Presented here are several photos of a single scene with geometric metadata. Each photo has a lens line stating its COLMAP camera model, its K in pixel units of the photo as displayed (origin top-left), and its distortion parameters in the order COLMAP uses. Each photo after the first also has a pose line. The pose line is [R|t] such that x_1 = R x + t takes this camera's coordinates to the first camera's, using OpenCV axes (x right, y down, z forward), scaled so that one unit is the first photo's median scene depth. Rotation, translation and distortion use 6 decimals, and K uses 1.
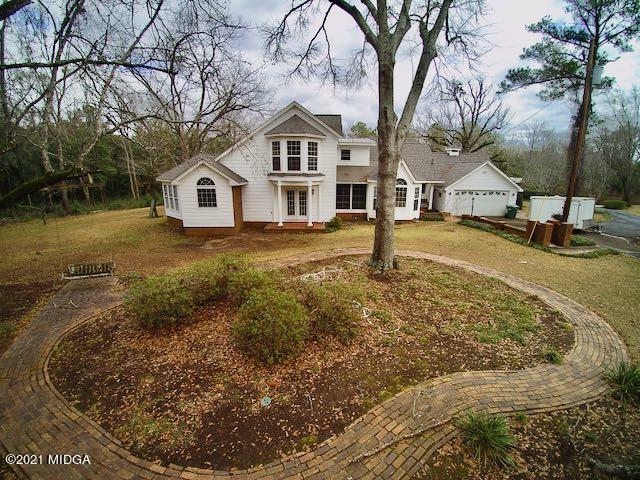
lens RADIAL K [[290.3, 0, 328.5], [0, 290.3, 242.8], [0, 0, 1]] dist [-0.030543, -0.016703]
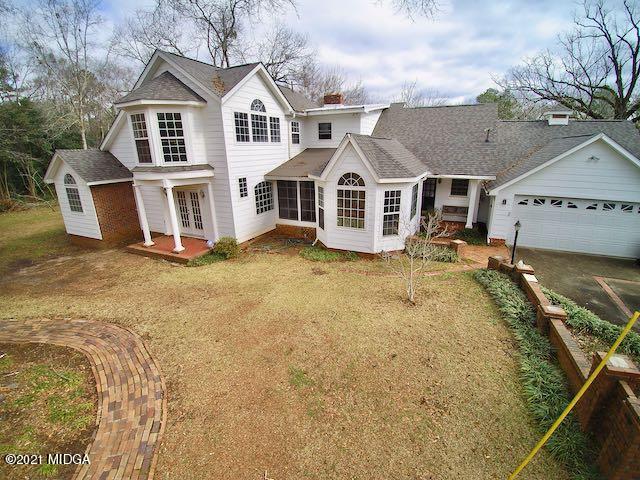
lens RADIAL K [[290.3, 0, 328.5], [0, 290.3, 242.8], [0, 0, 1]] dist [-0.030543, -0.016703]
pose [[0.900024, 0.114703, -0.420477, 0.488020], [-0.088475, 0.992744, 0.081433, -0.153253], [0.426767, -0.036090, 0.903641, 0.573155]]
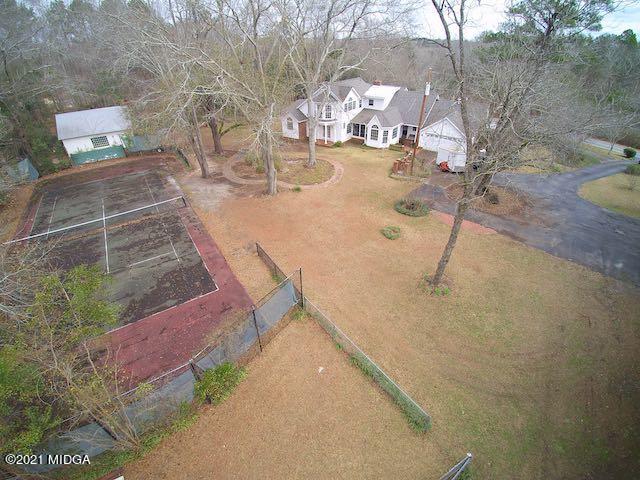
lens RADIAL K [[290.3, 0, 328.5], [0, 290.3, 242.8], [0, 0, 1]] dist [-0.030543, -0.016703]
pose [[0.812806, 0.328942, -0.480773, 1.298193], [-0.138823, 0.910913, 0.388543, -0.233193], [0.565751, -0.249068, 0.786060, -0.964968]]
